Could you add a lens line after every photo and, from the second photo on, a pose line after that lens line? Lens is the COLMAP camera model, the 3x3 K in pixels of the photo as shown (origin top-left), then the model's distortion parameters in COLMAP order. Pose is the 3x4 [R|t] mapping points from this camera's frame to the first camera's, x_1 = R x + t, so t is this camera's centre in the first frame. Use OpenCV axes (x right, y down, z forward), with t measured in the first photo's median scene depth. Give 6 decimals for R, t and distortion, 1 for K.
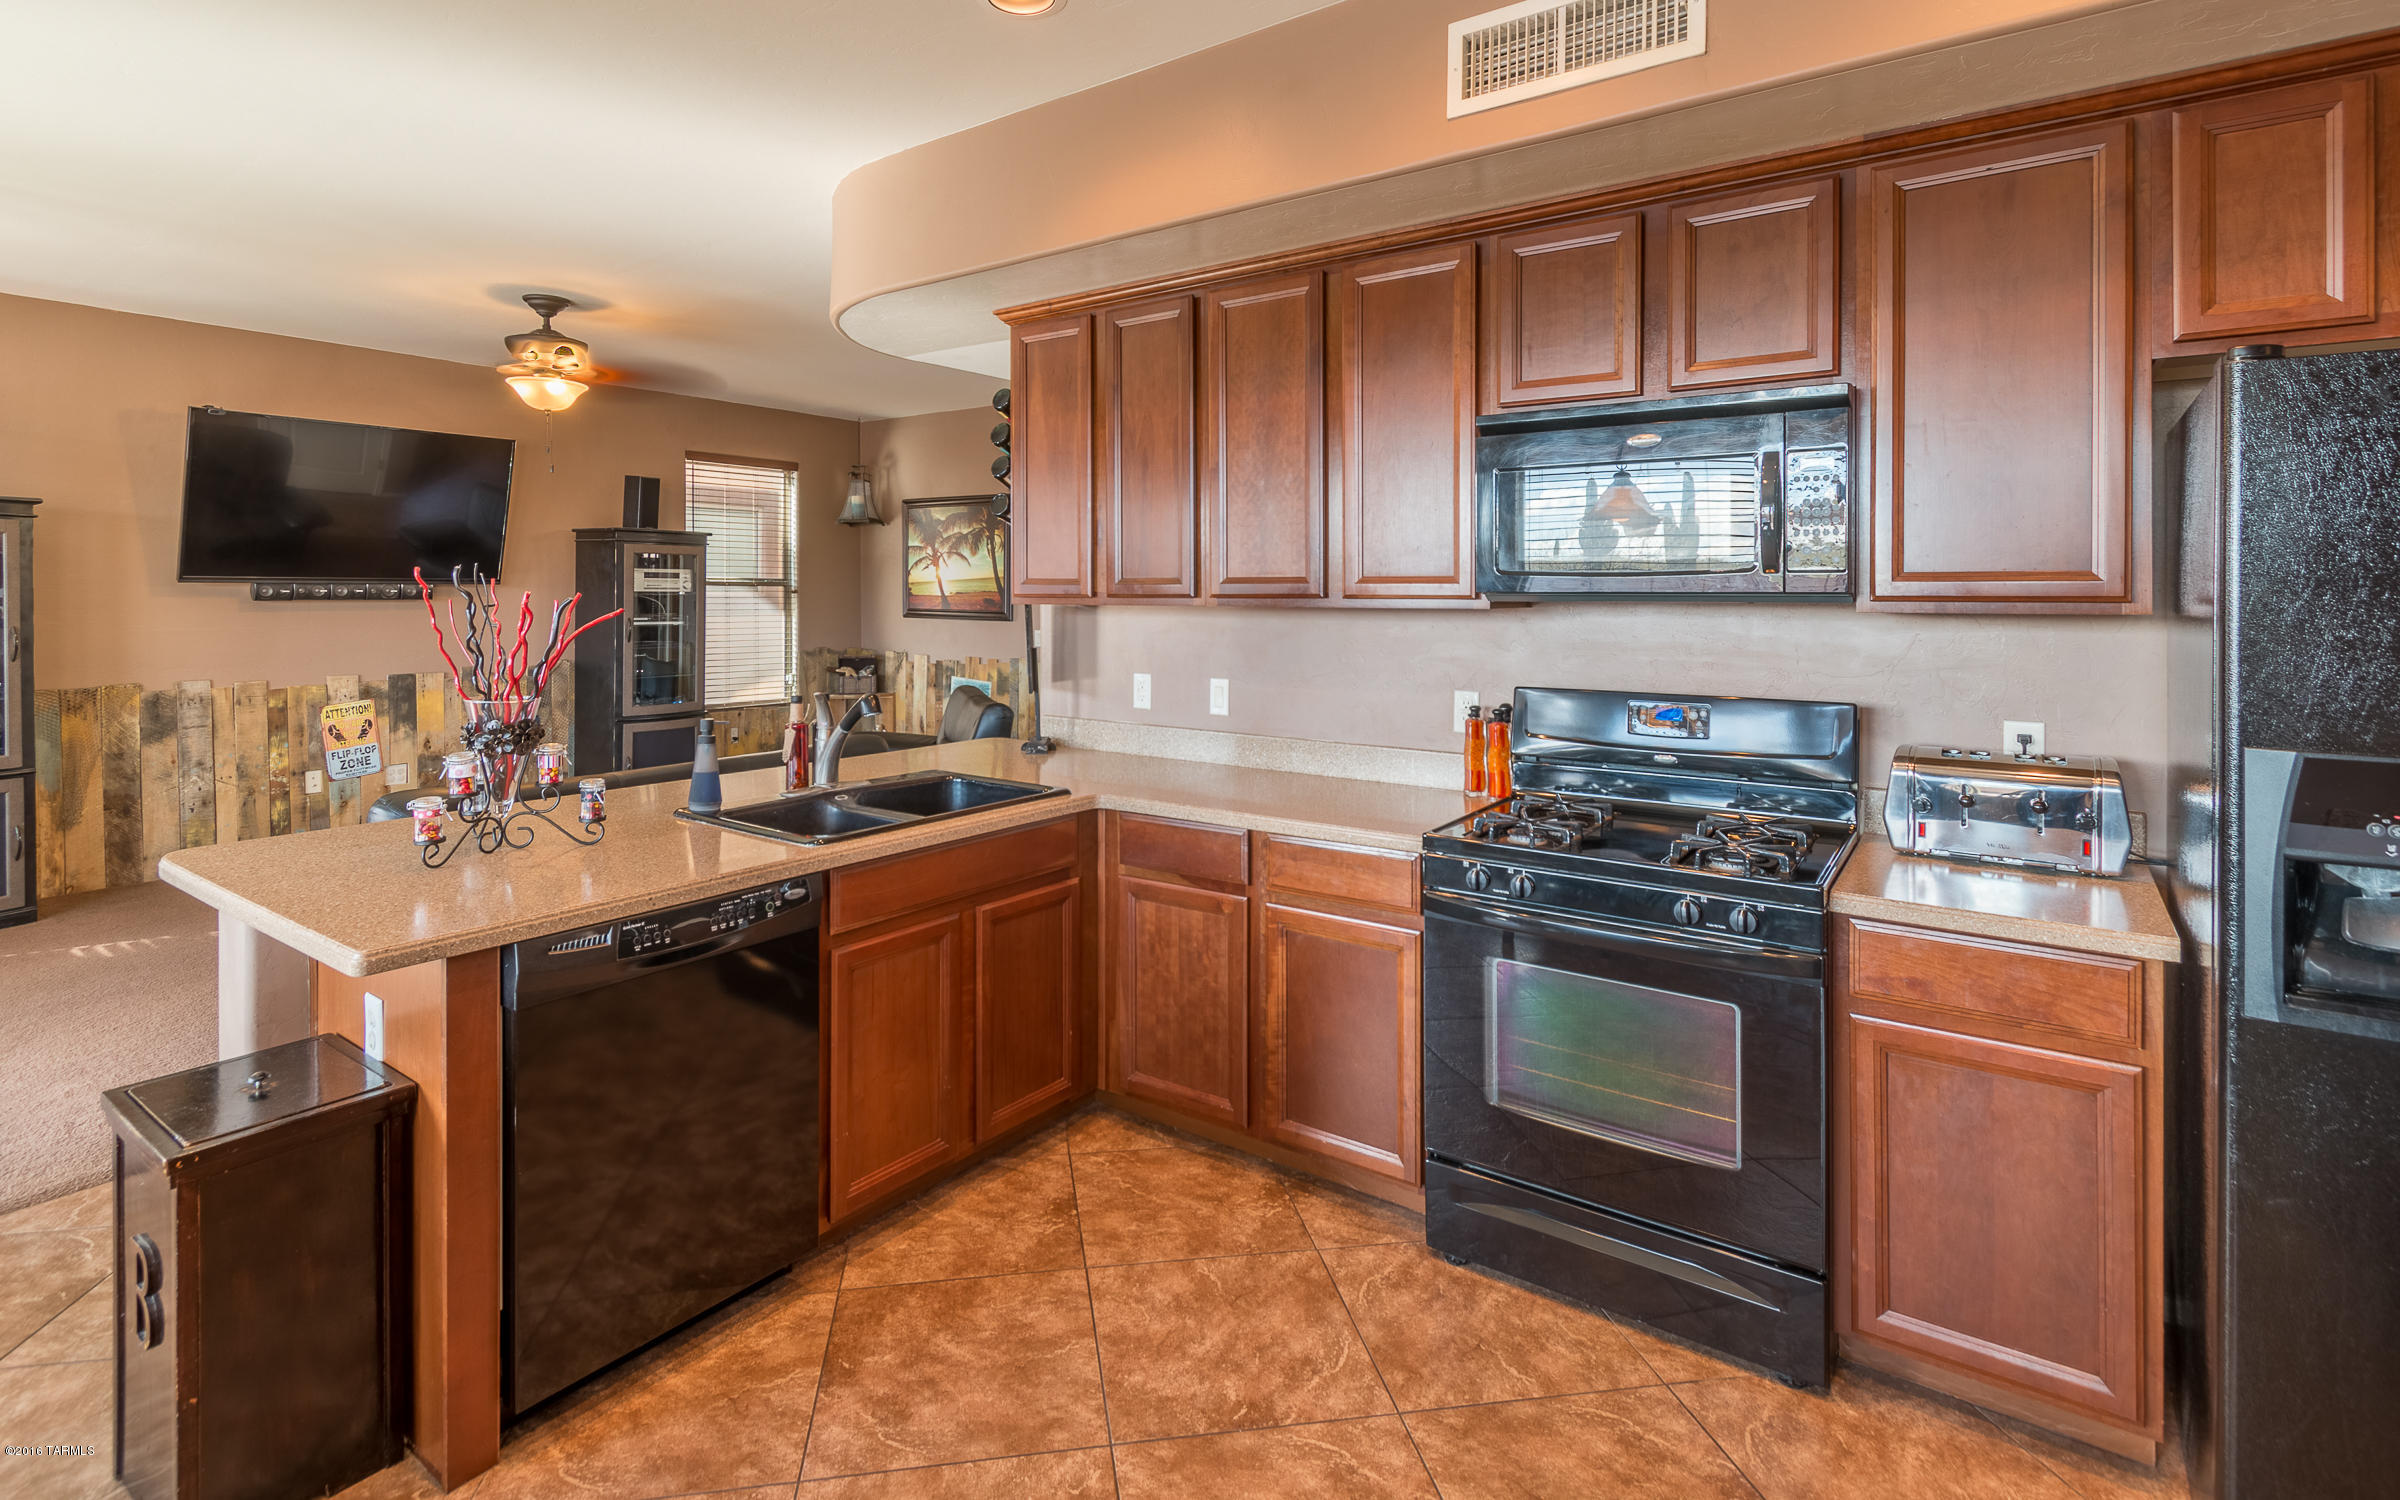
lens RADIAL K [[1169.3, 0, 1187.9], [0, 1169.3, 611.4], [0, 0, 1]] dist [0.000092, -0.001109]
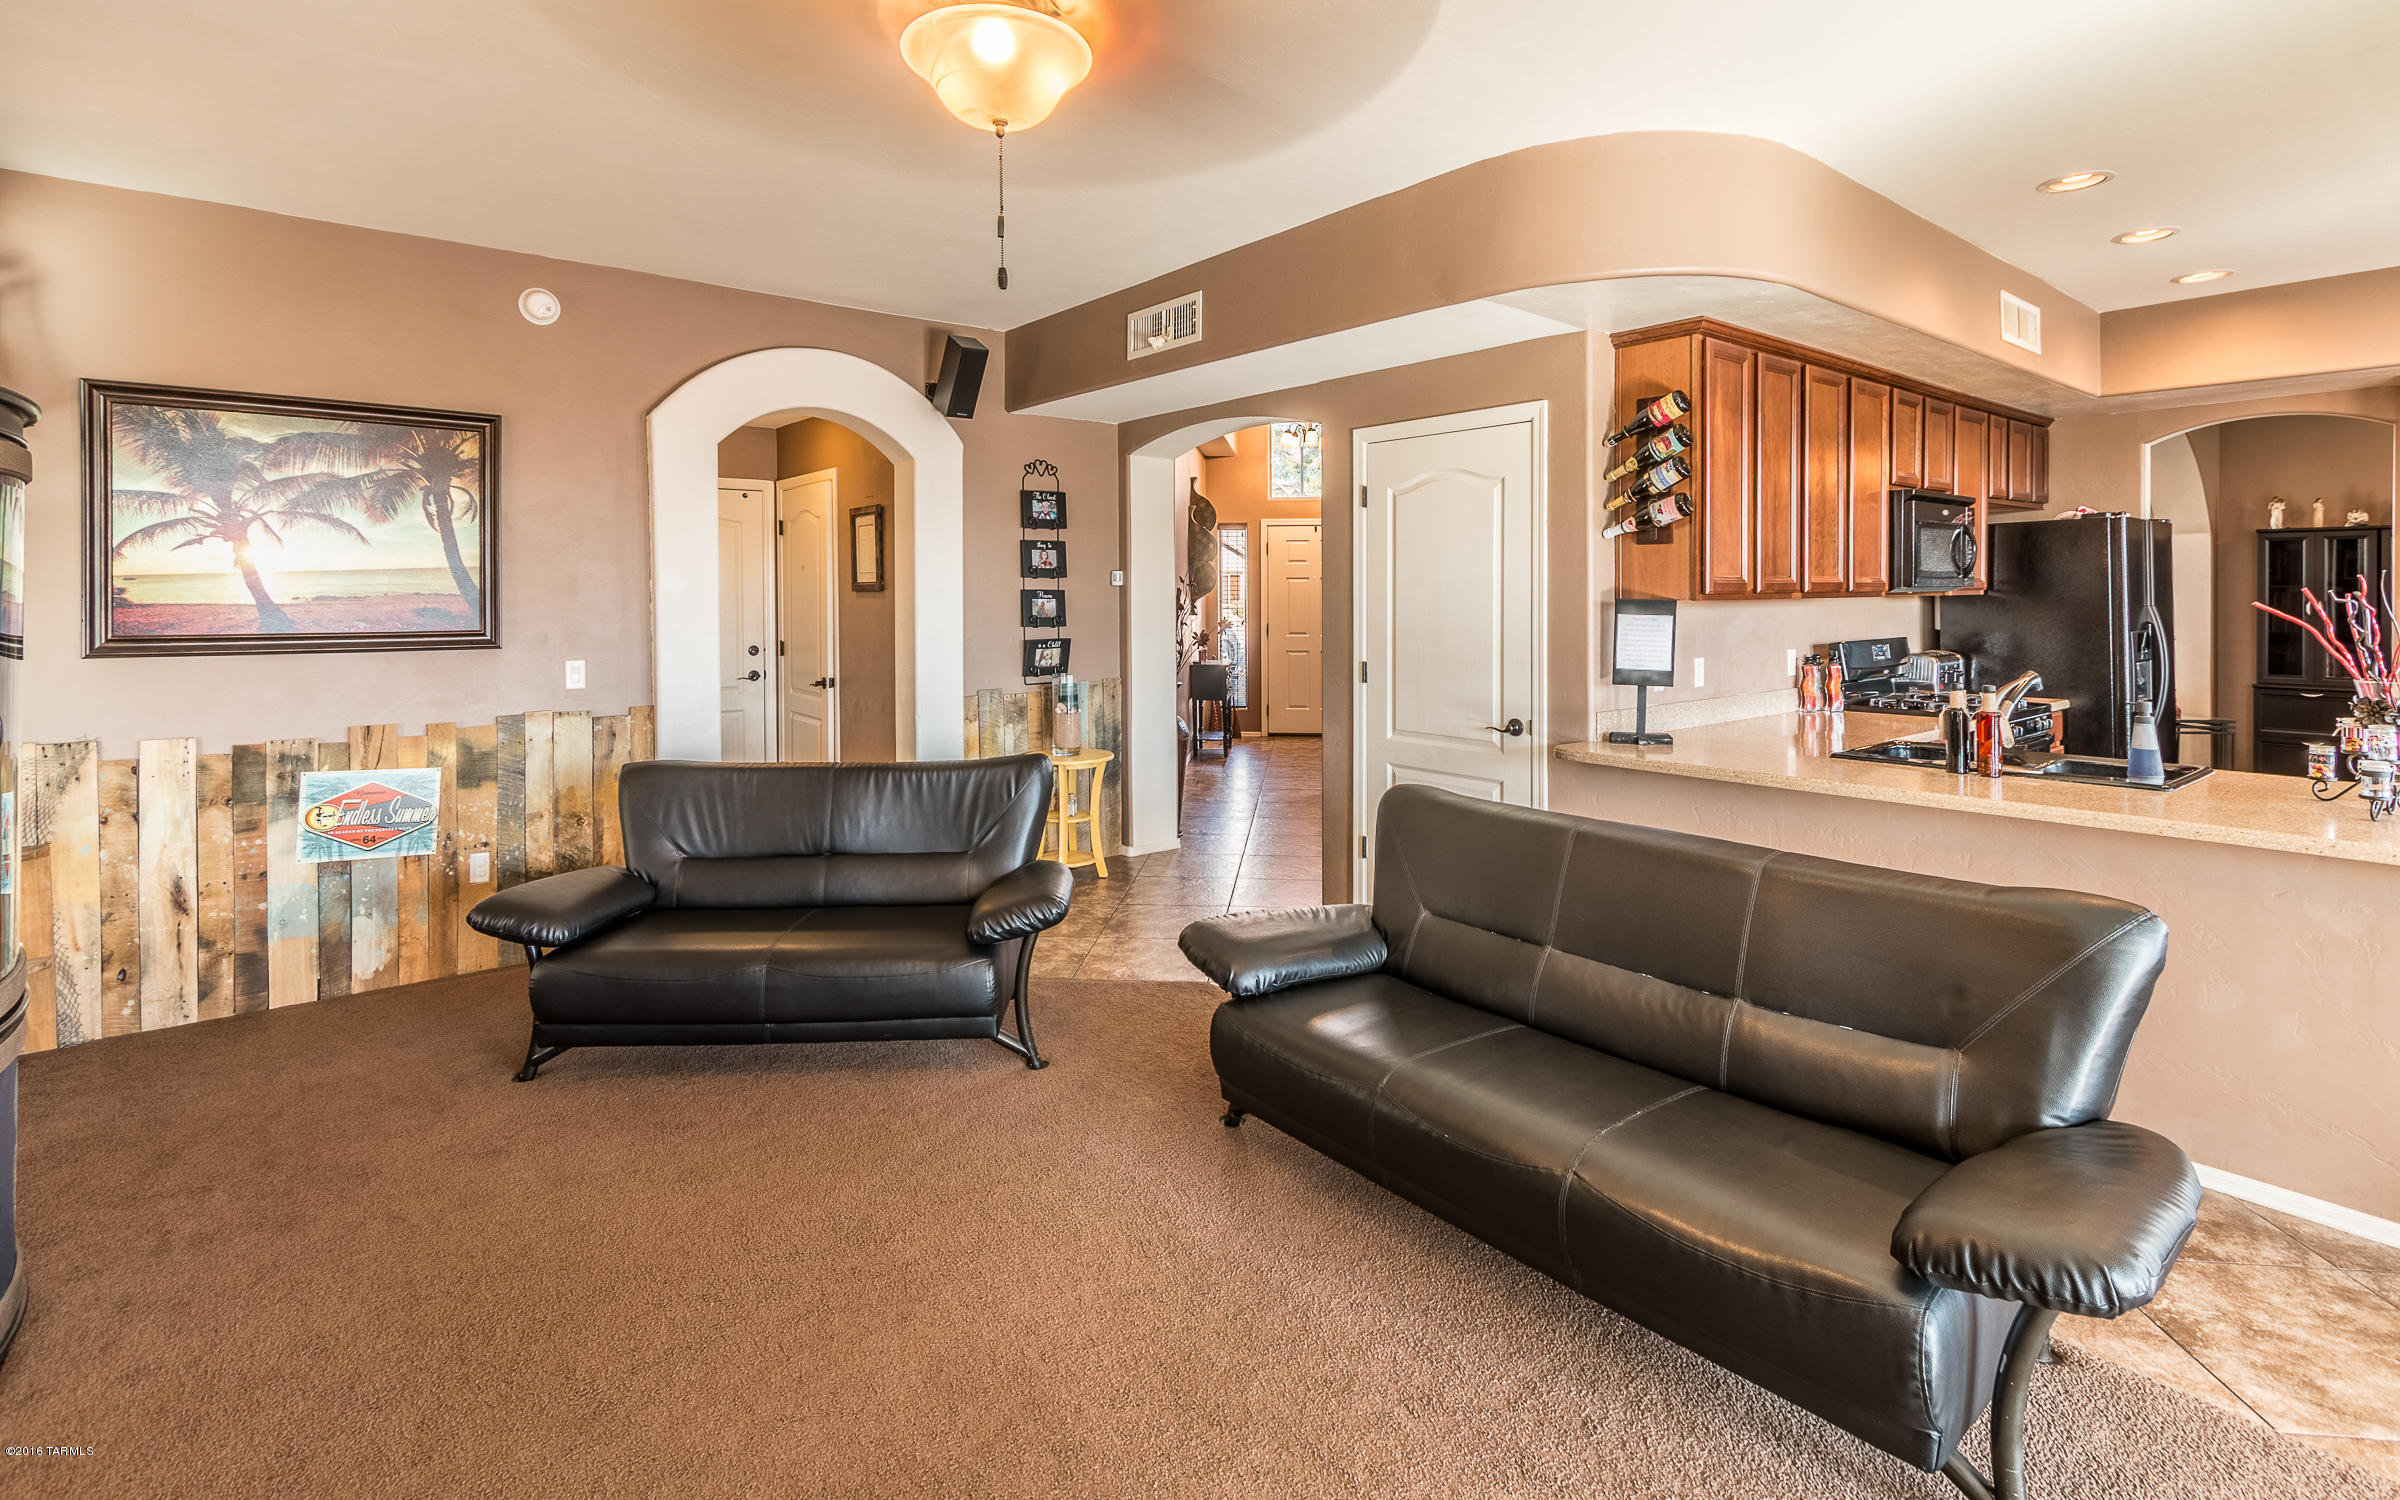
lens RADIAL K [[1169.3, 0, 1187.9], [0, 1169.3, 611.4], [0, 0, 1]] dist [0.000092, -0.001109]
pose [[0.250163, -0.021444, 0.967966, -0.805600], [0.021007, 0.999640, 0.016716, -0.015289], [-0.967976, 0.016152, 0.250523, 0.747085]]
